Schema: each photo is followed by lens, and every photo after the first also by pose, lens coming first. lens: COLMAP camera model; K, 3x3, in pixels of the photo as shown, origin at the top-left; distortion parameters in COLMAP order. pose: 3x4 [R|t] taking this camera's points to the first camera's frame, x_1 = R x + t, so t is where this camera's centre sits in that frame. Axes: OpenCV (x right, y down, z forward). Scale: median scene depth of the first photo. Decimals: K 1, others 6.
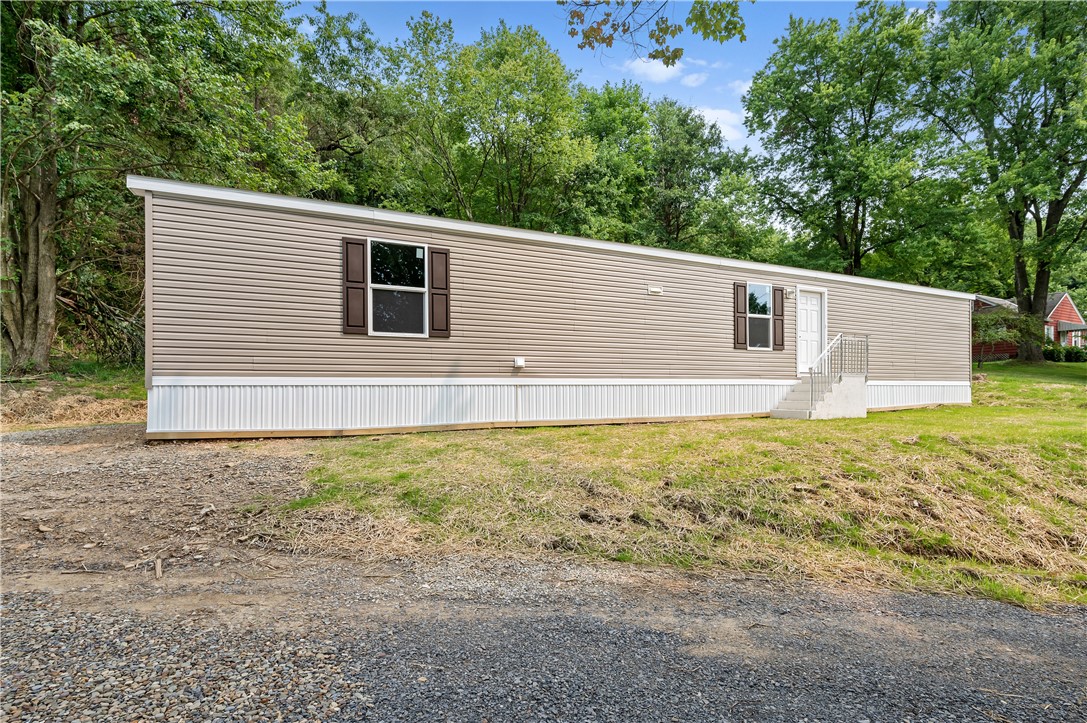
lens RADIAL K [[513.2, 0, 543.7], [0, 513.2, 394.8], [0, 0, 1]] dist [-0.001404, -0.000102]
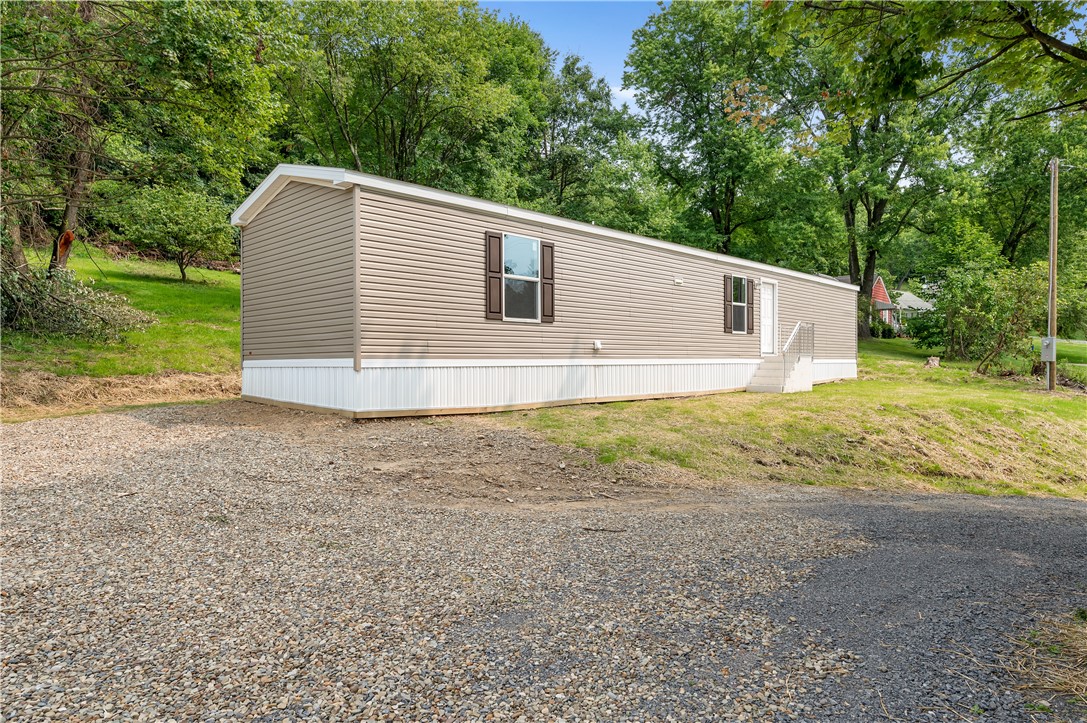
lens RADIAL K [[651.7, 0, 543.5], [0, 651.7, 361.5], [0, 0, 1]] dist [-0.003709, -0.000890]
pose [[0.939266, 0.006249, 0.343133, -0.475172], [-0.005347, 0.999979, -0.003574, -0.015516], [-0.343149, 0.001522, 0.939280, -0.219523]]
